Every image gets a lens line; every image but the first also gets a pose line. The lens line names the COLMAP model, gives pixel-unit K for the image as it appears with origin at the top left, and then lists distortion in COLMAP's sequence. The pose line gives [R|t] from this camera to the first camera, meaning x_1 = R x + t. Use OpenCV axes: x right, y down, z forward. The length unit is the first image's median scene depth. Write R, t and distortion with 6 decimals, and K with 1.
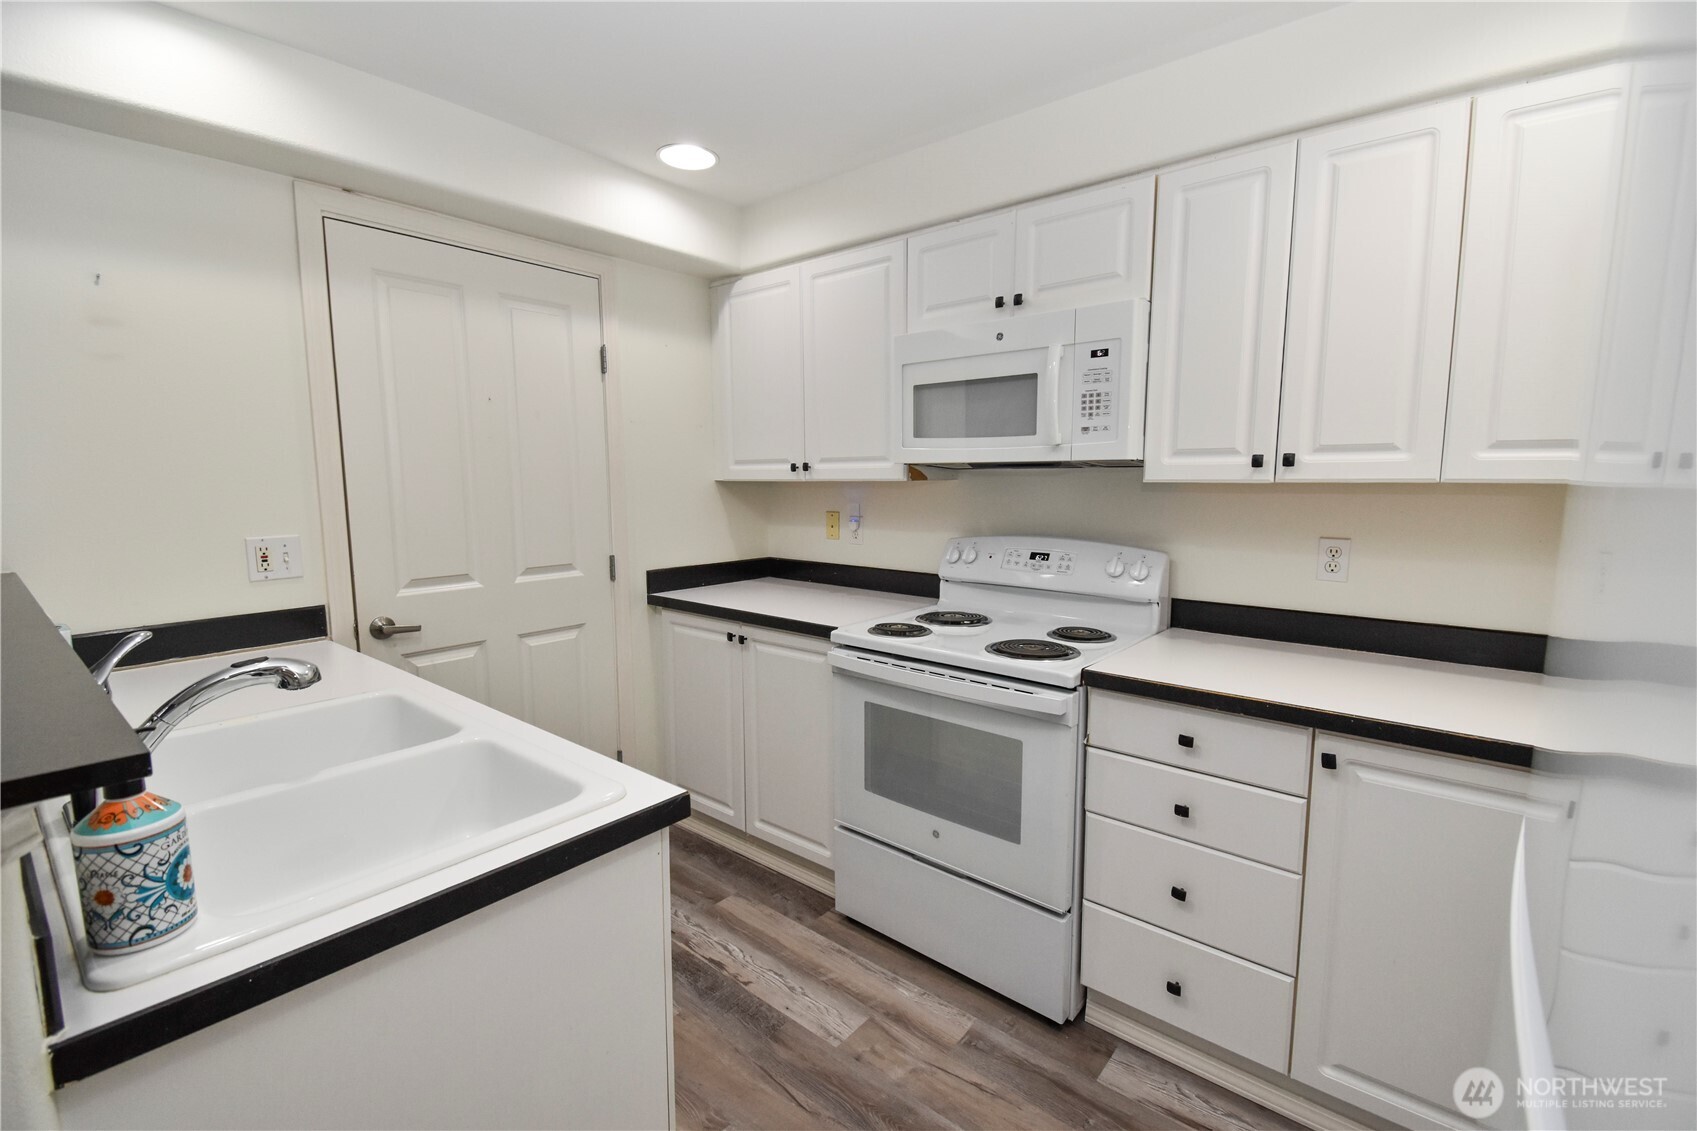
lens RADIAL K [[739.6, 0, 850.8], [0, 739.6, 568.5], [0, 0, 1]] dist [0.024393, -0.019754]
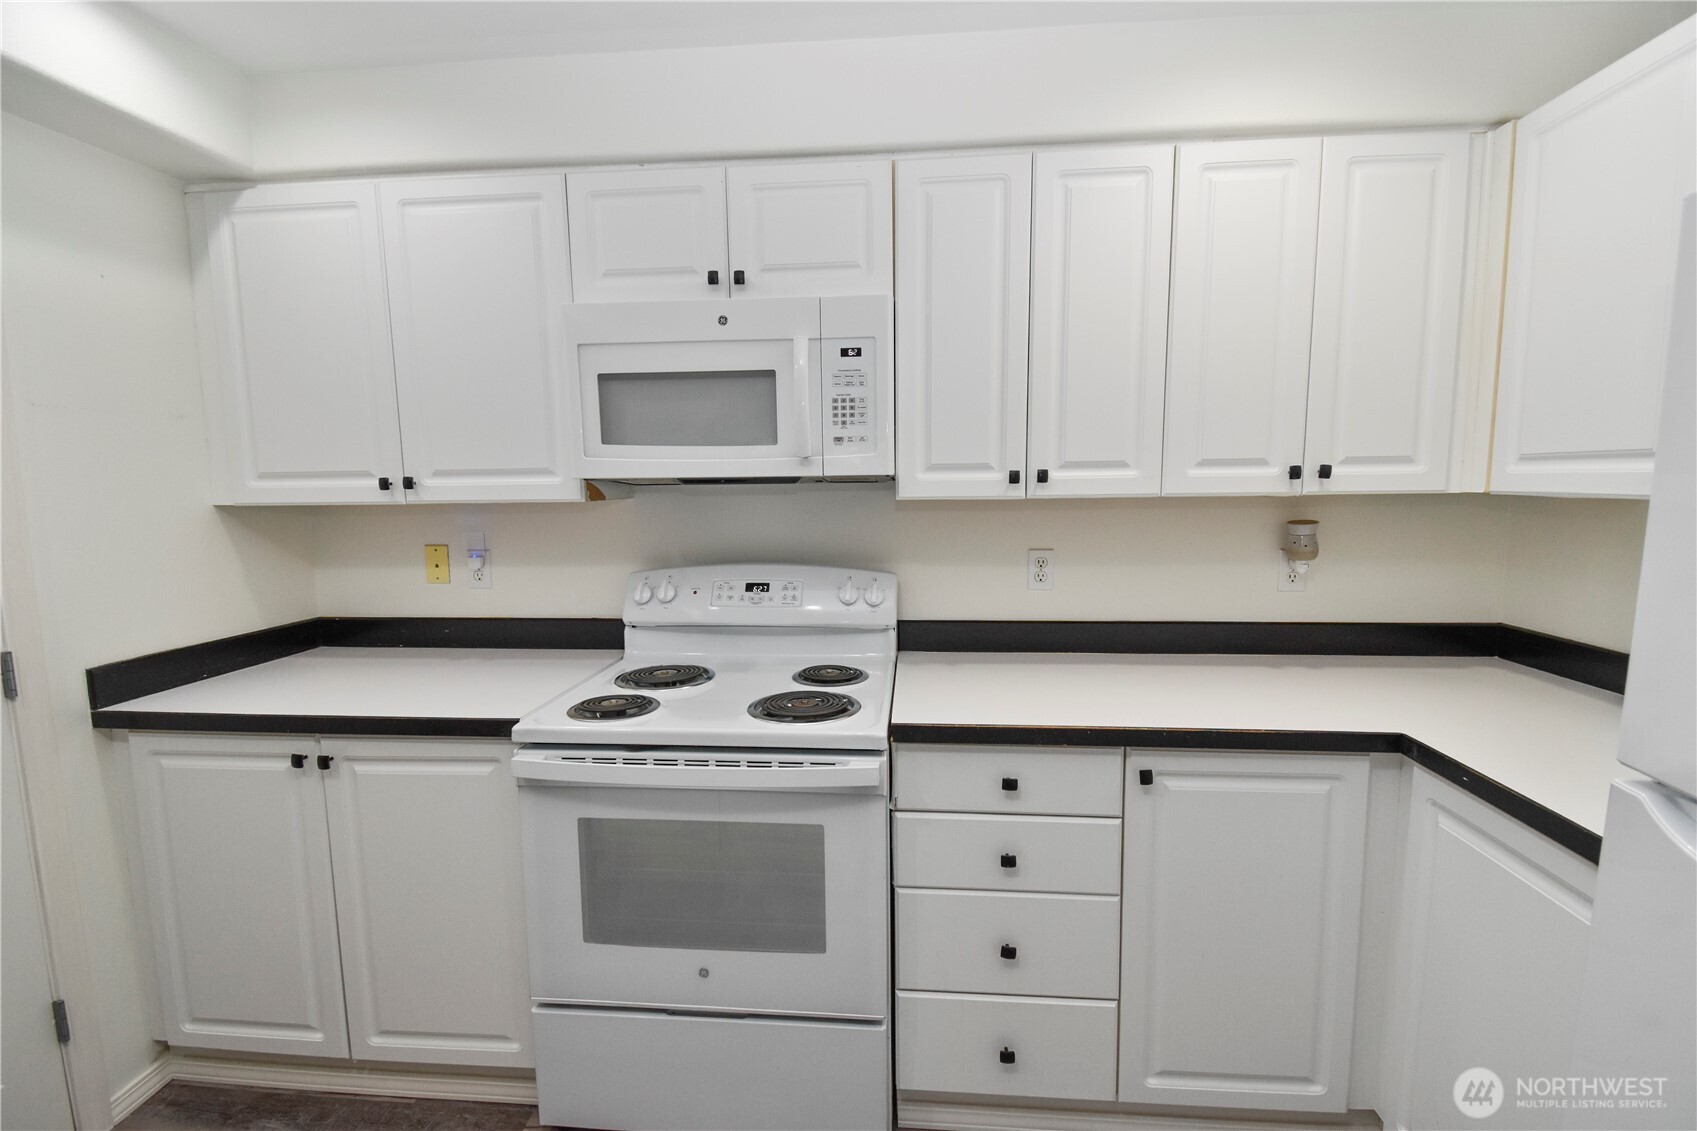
lens RADIAL K [[786.0, 0, 852.5], [0, 786.0, 562.6], [0, 0, 1]] dist [0.012668, -0.007082]
pose [[0.819958, -0.072031, 0.567874, -0.174469], [0.081443, 0.996639, 0.008821, -0.047653], [-0.566601, 0.039016, 0.823068, 0.224791]]
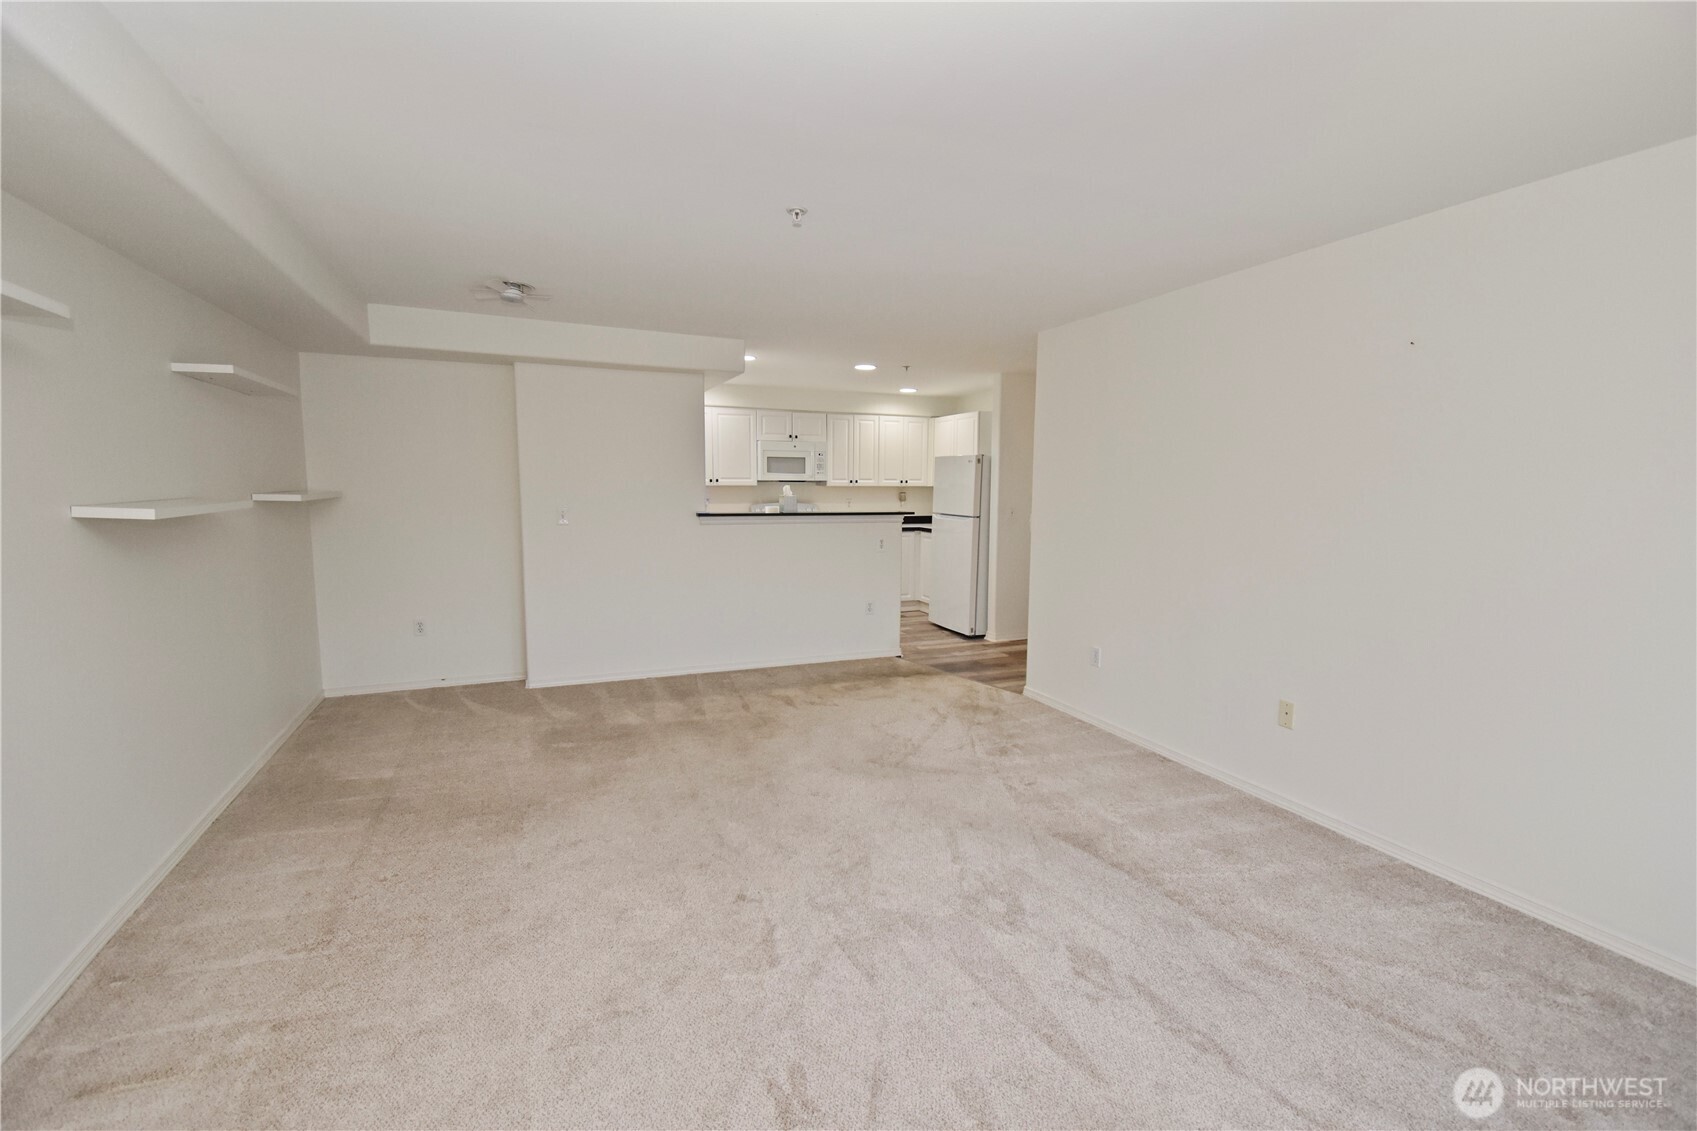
lens RADIAL K [[739.6, 0, 859.0], [0, 739.6, 567.8], [0, 0, 1]] dist [0.024393, -0.019754]
pose [[0.450062, -0.097126, 0.887699, -2.833977], [0.102233, 0.993136, 0.056831, 0.103556], [-0.887126, 0.065175, 0.456903, -0.876259]]
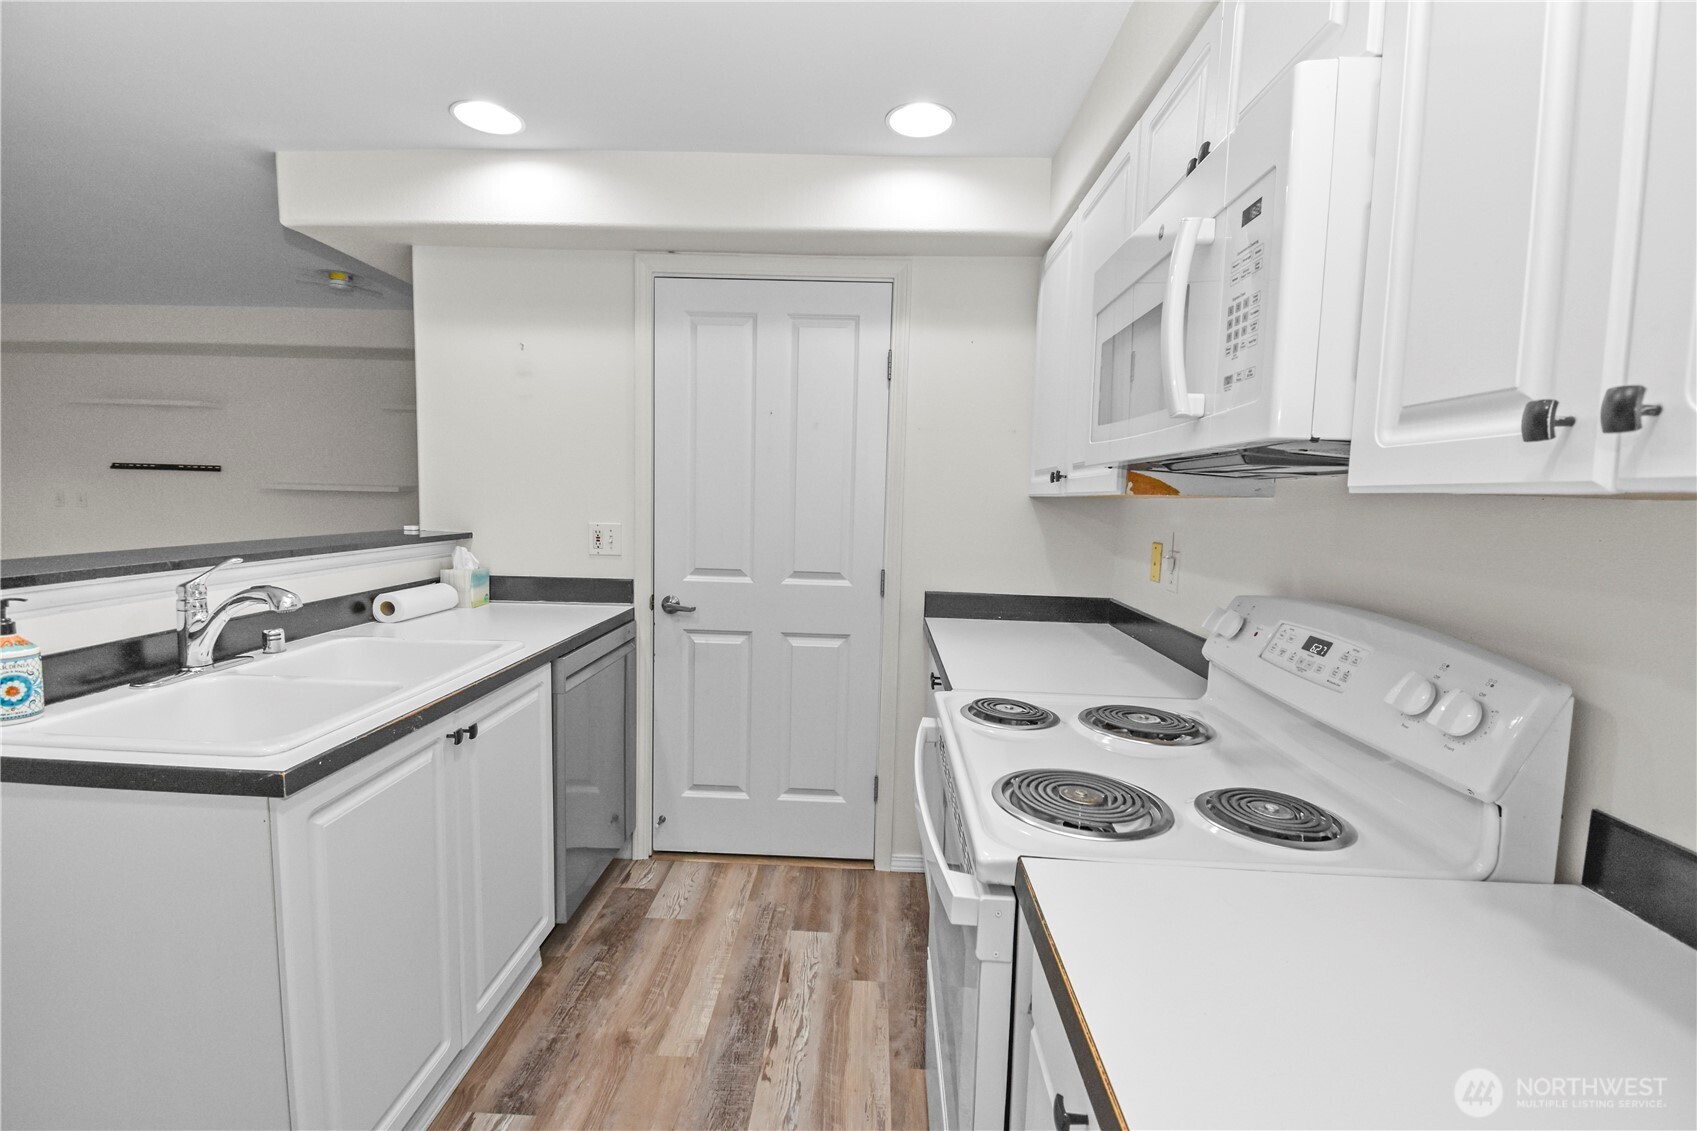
lens RADIAL K [[739.6, 0, 850.3], [0, 739.6, 567.2], [0, 0, 1]] dist [0.024393, -0.019754]
pose [[0.612588, 0.094980, -0.784675, 0.495182], [-0.128648, 0.991497, 0.019580, -0.042433], [0.779862, 0.088952, 0.619599, 0.470703]]
